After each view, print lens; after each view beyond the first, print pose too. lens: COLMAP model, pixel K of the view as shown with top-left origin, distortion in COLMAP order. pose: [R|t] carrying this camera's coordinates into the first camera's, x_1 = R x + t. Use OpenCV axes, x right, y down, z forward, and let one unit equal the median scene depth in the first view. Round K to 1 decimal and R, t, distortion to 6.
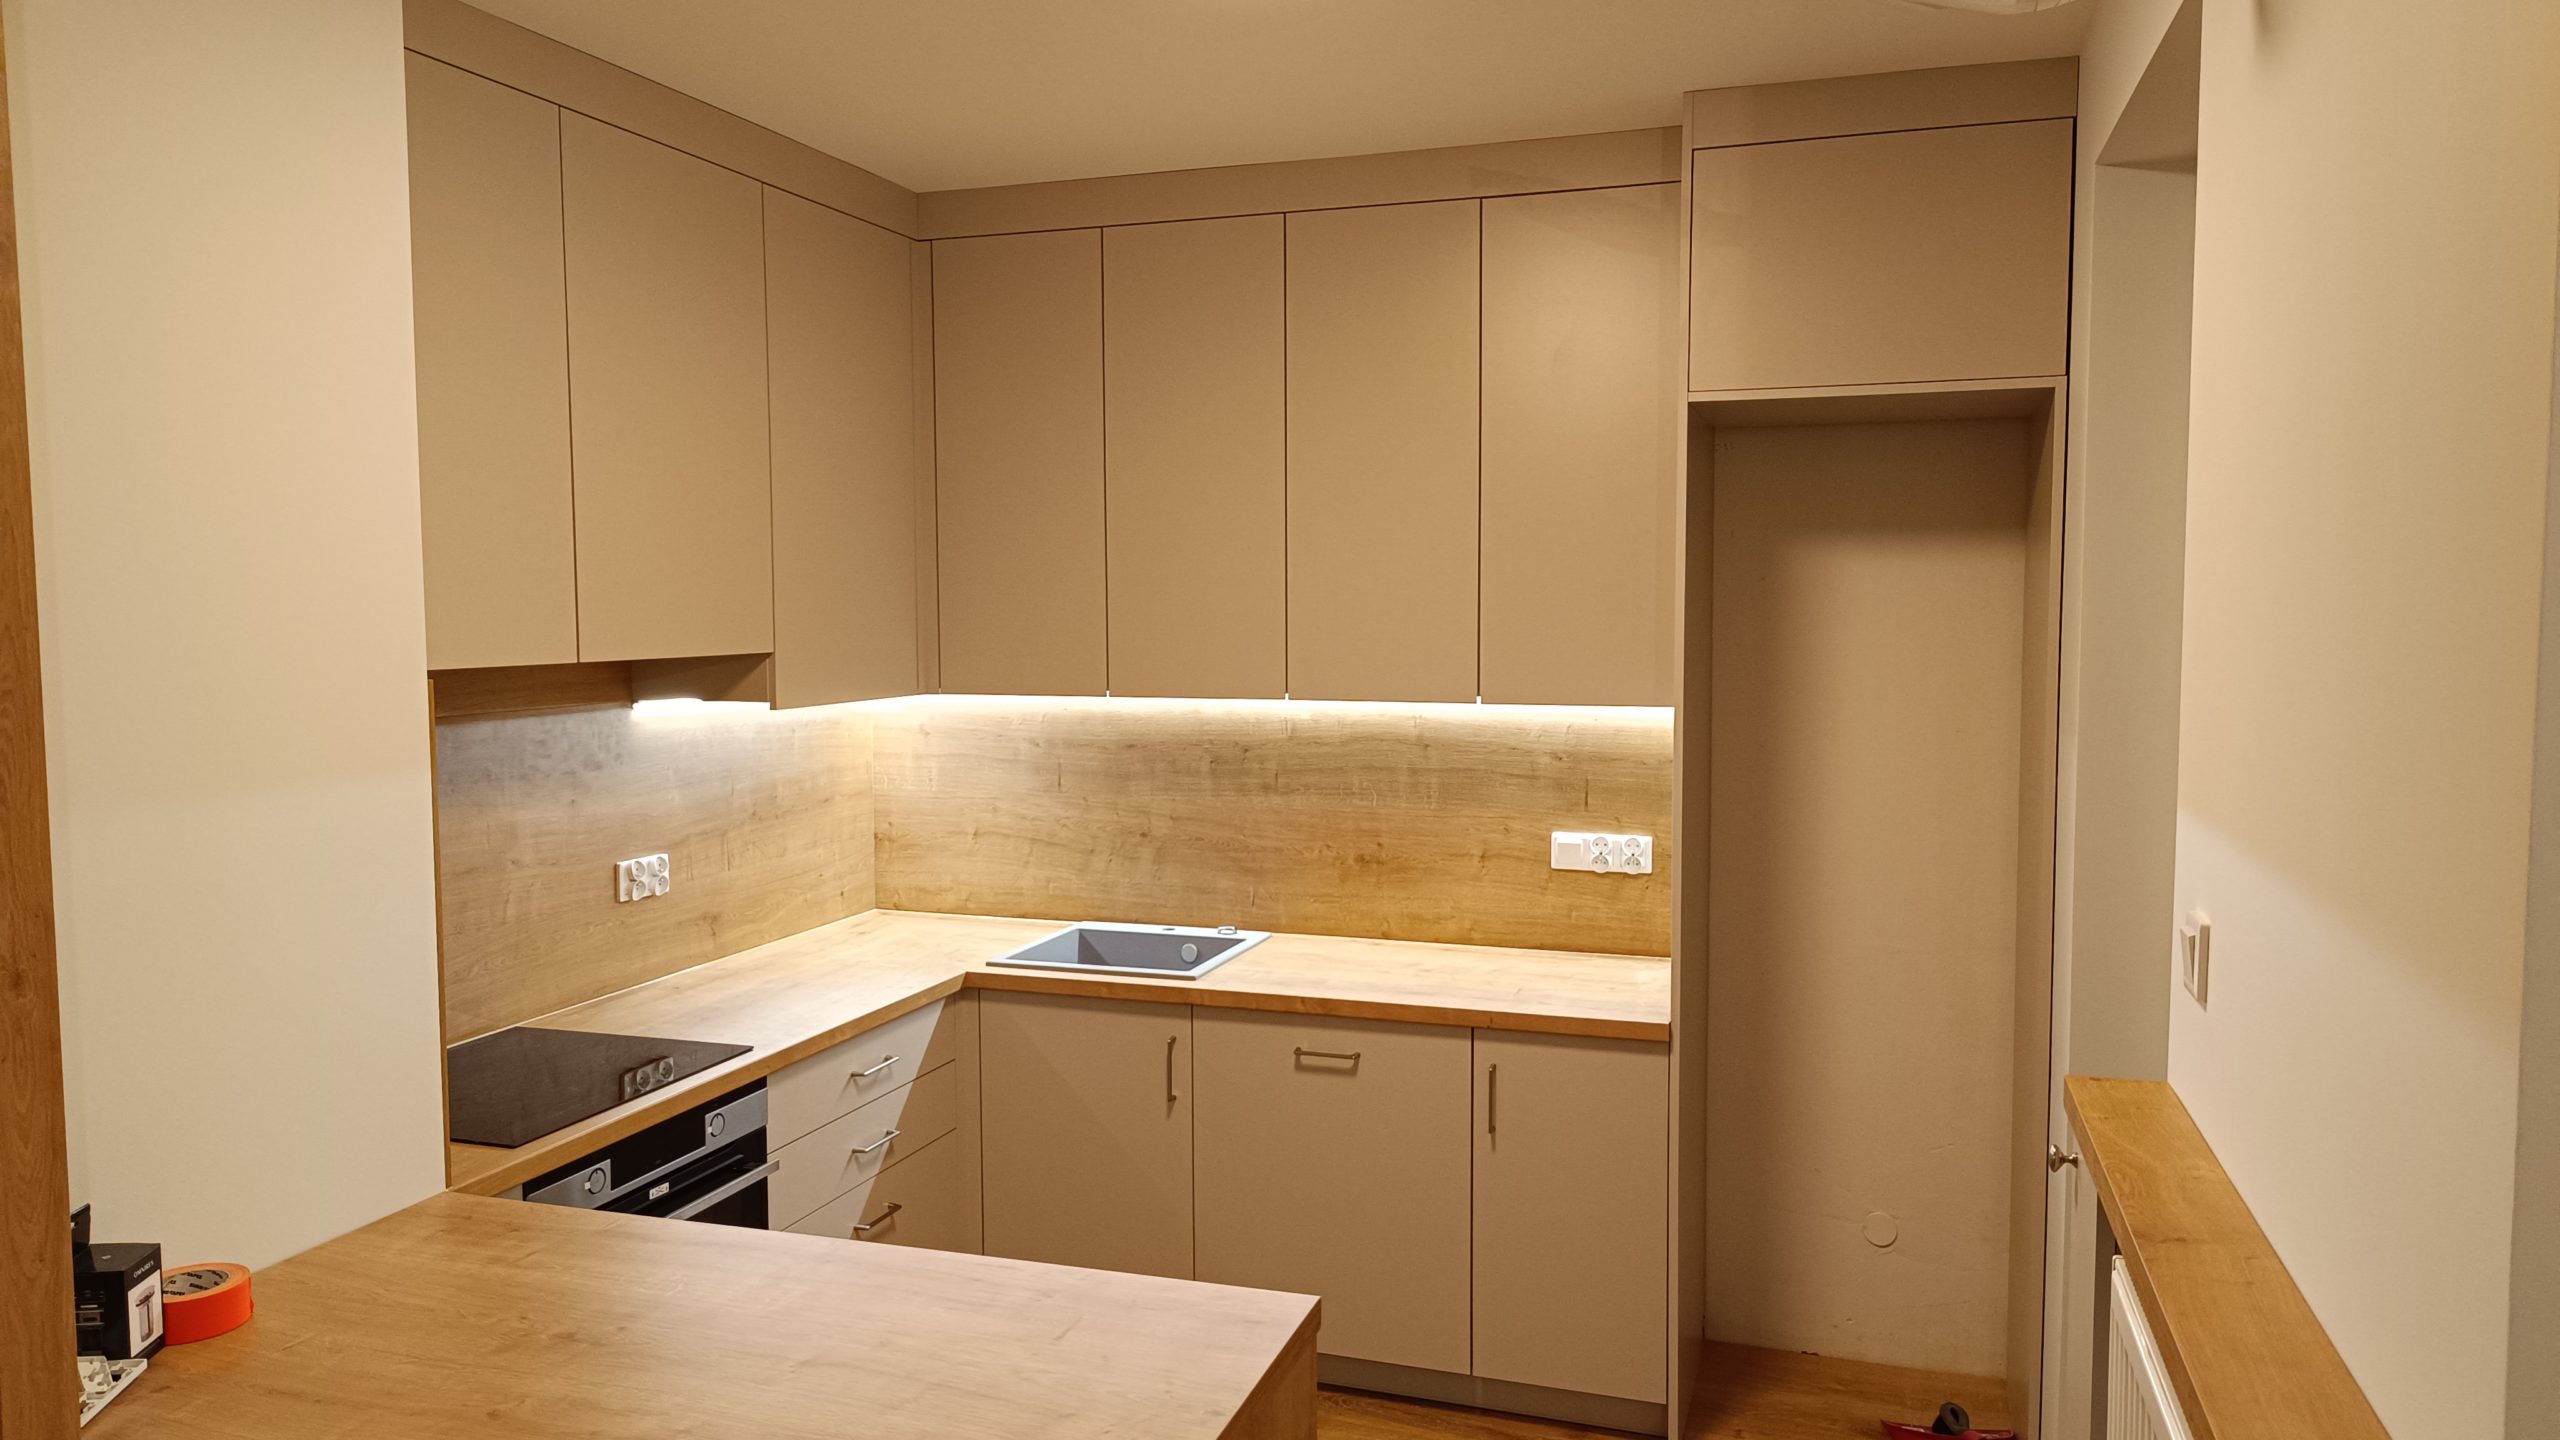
lens RADIAL K [[1743.0, 0, 1280.0], [0, 1743.0, 720.0], [0, 0, 1]] dist [0.024747, -0.035863]
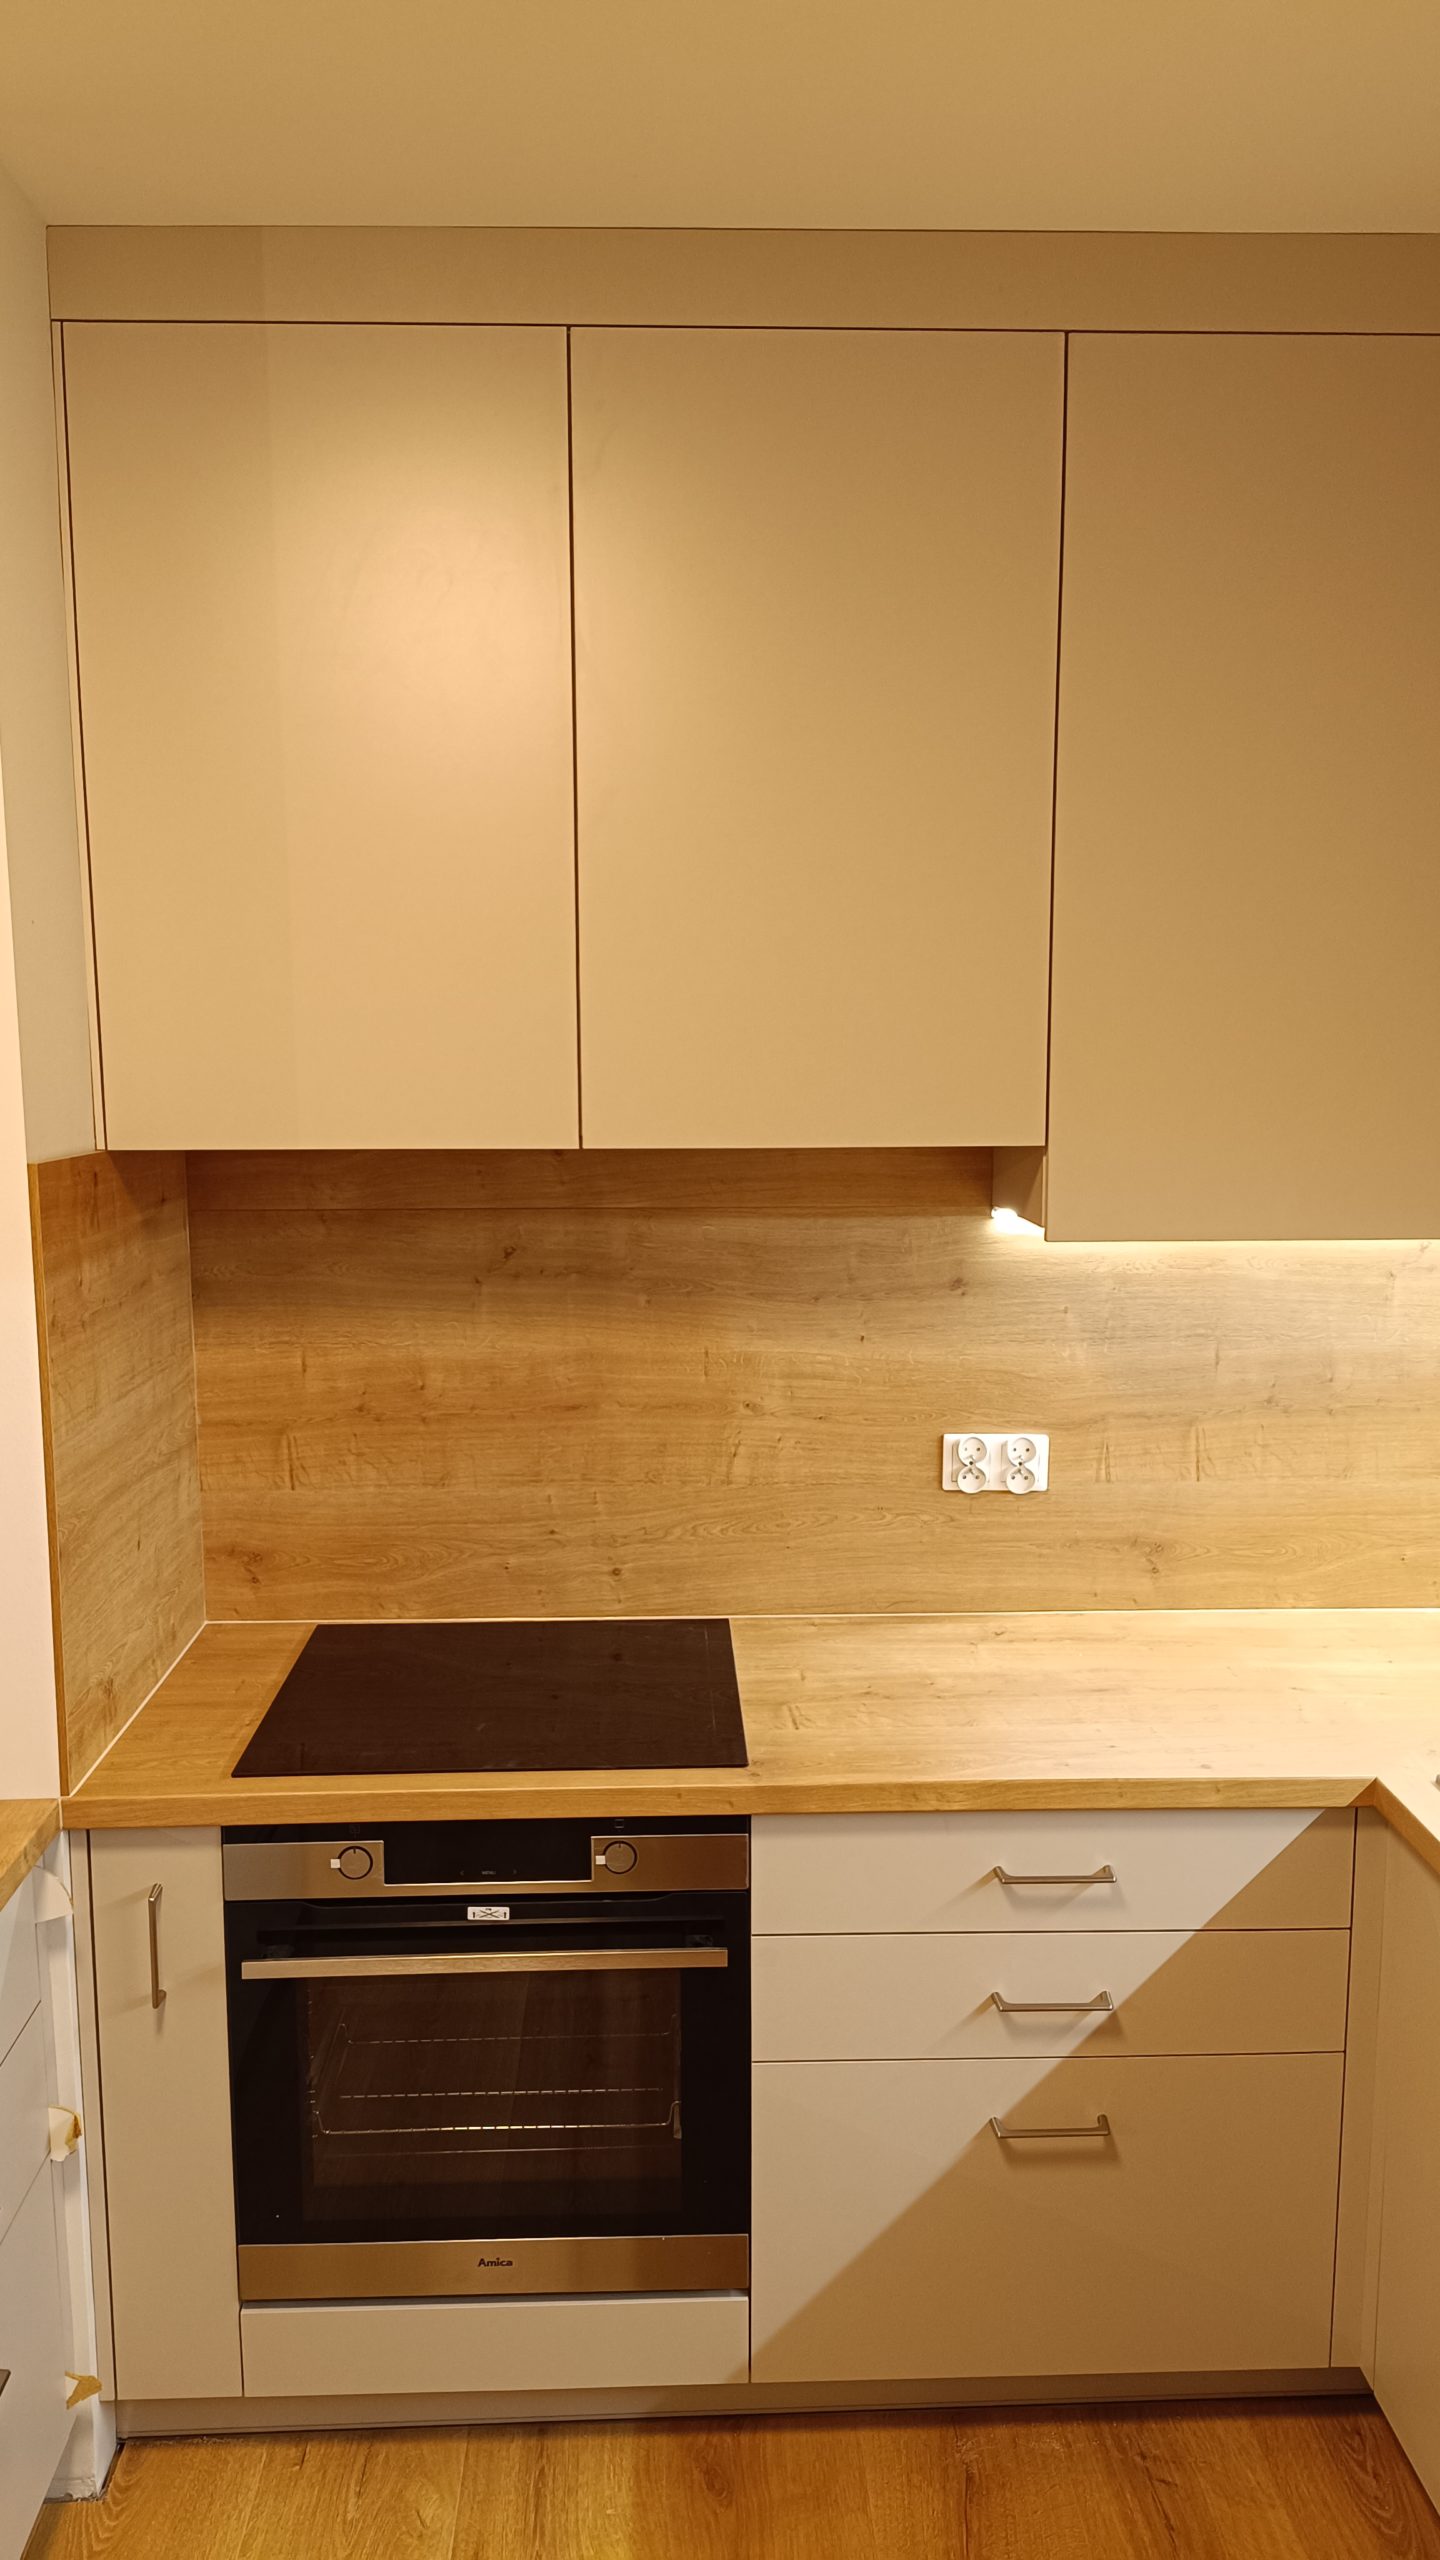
lens RADIAL K [[1743.0, 0, 720.0], [0, 1743.0, 1280.0], [0, 0, 1]] dist [0.024747, -0.035863]
pose [[0.344953, 0.125229, -0.930229, 0.210179], [-0.065110, 0.991865, 0.109382, -0.045341], [0.936359, 0.022836, 0.350301, 0.603643]]
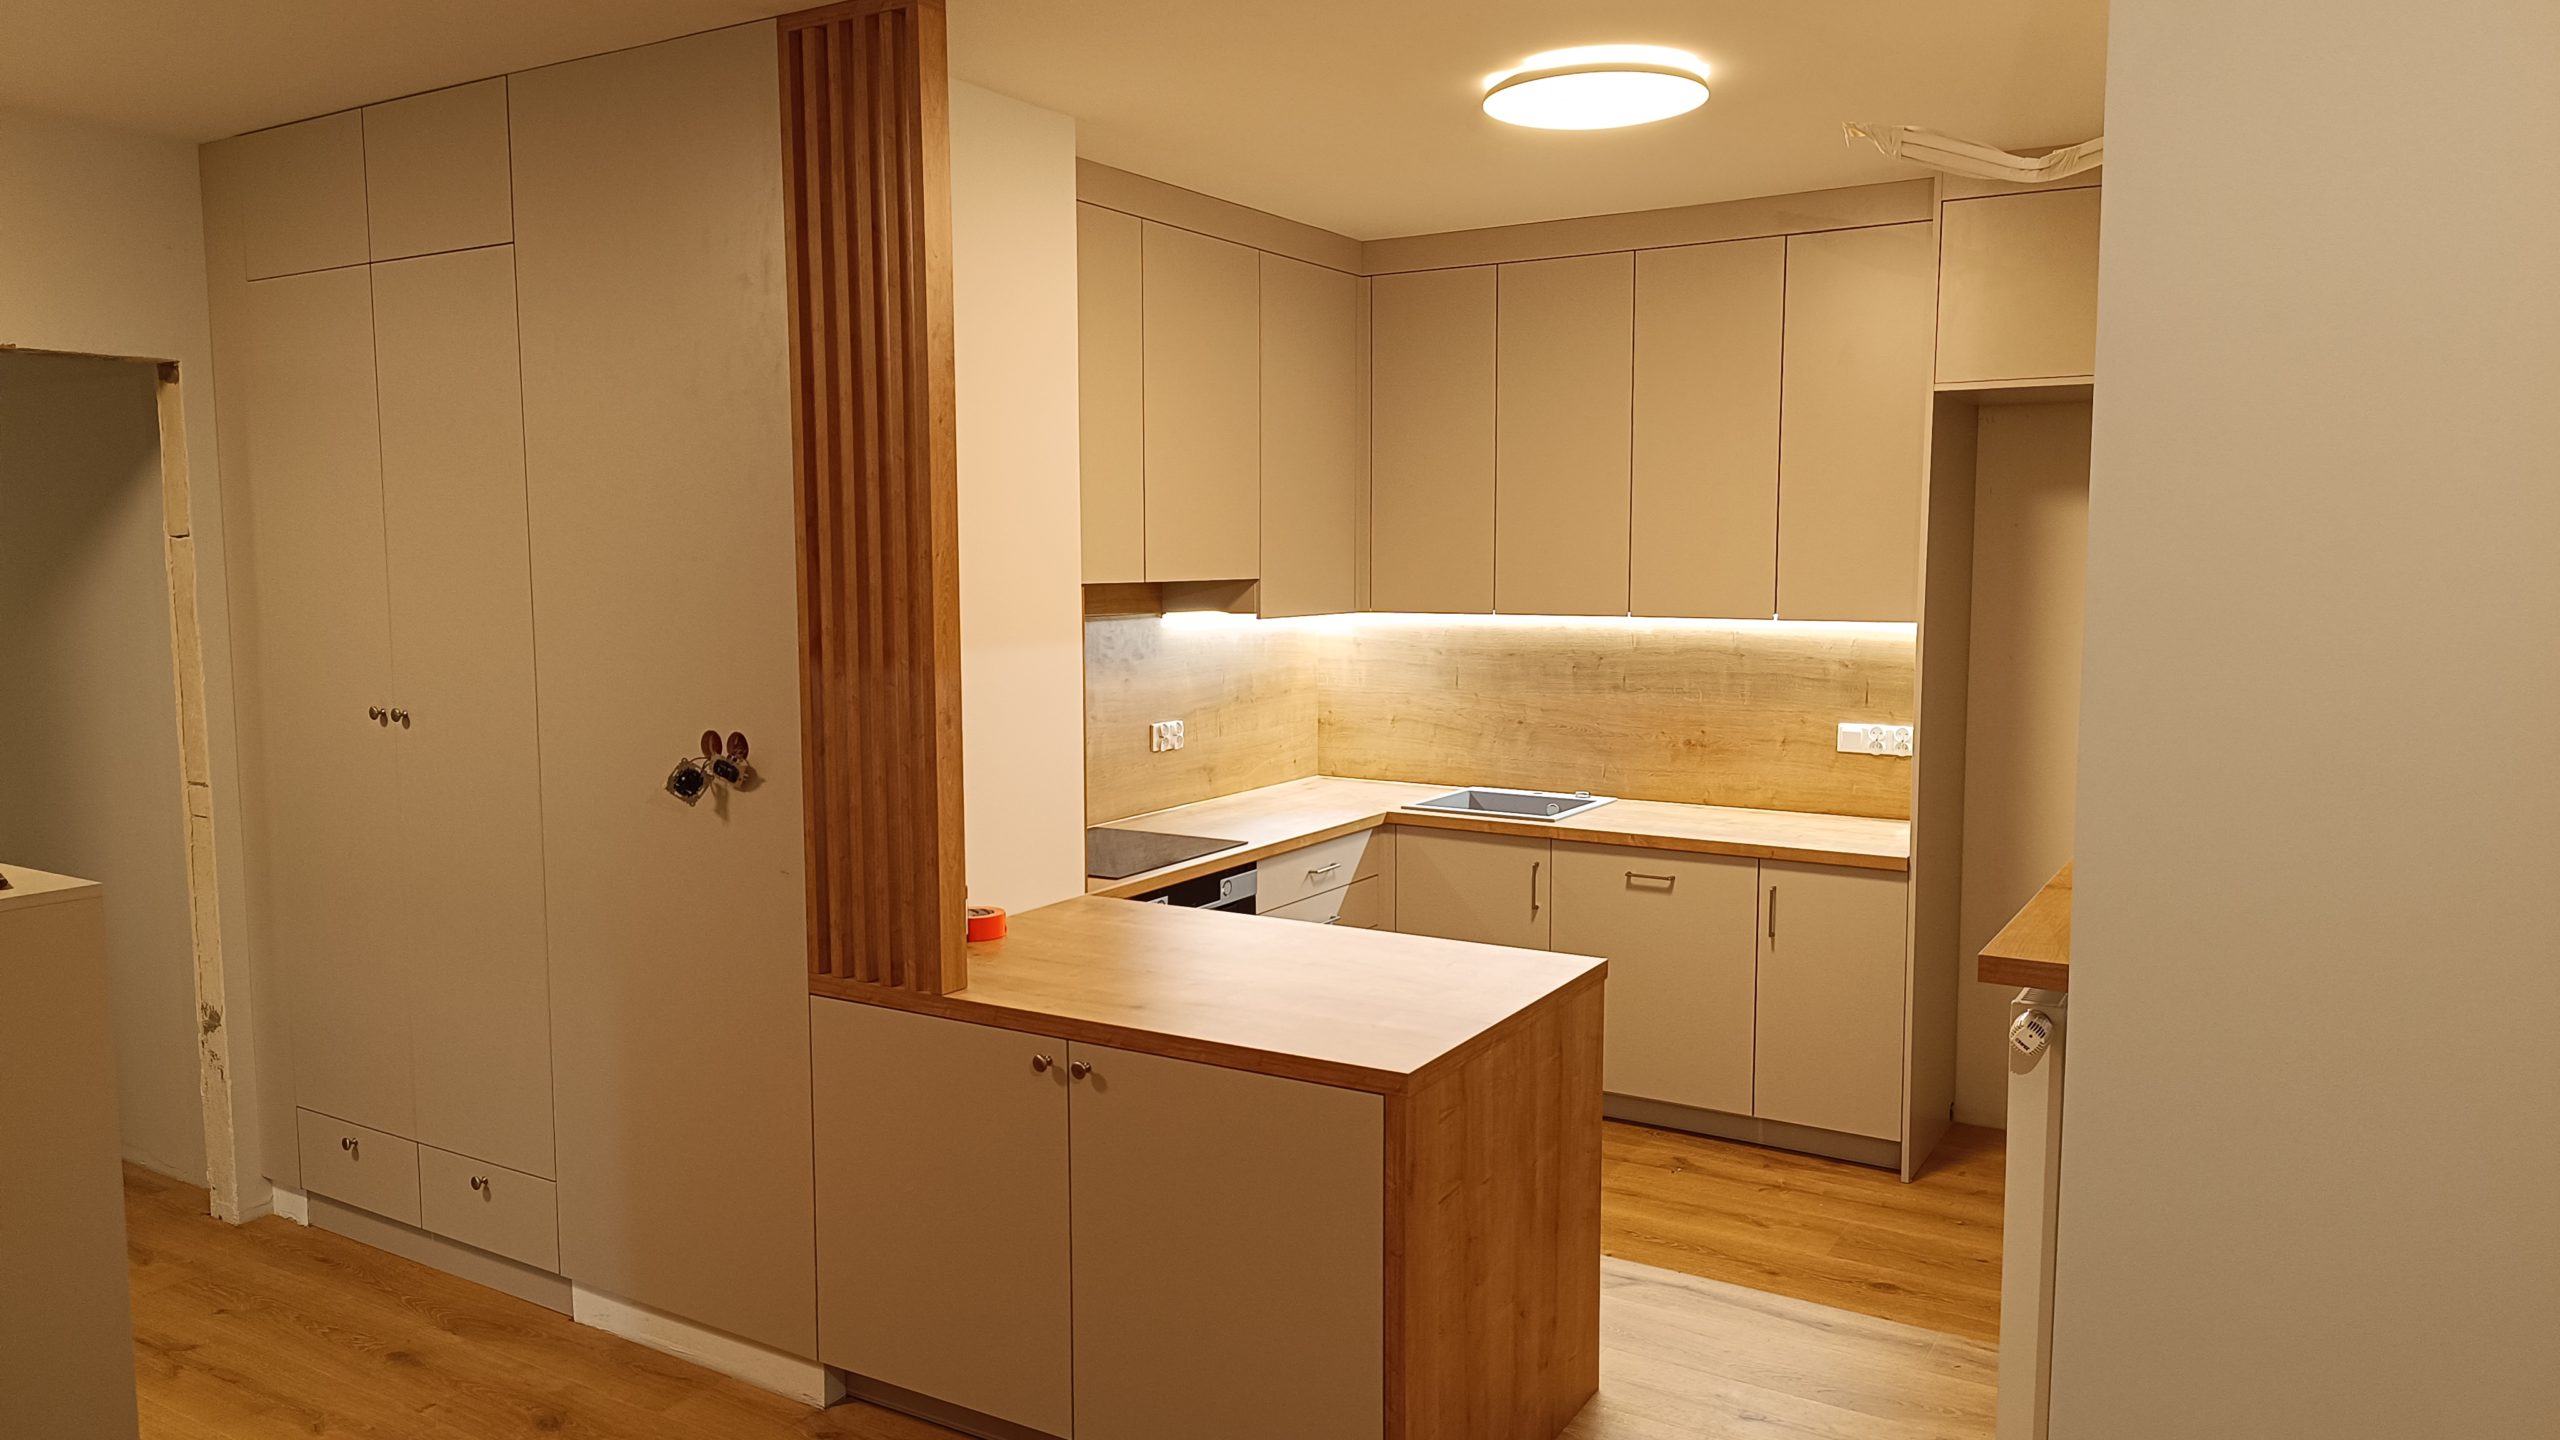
lens RADIAL K [[1743.0, 0, 1280.0], [0, 1743.0, 720.0], [0, 0, 1]] dist [0.024747, -0.035863]
pose [[0.974092, 0.022717, -0.225006, 0.044244], [-0.016226, 0.999398, 0.030659, 0.029118], [0.225568, -0.026214, 0.973875, -0.344962]]
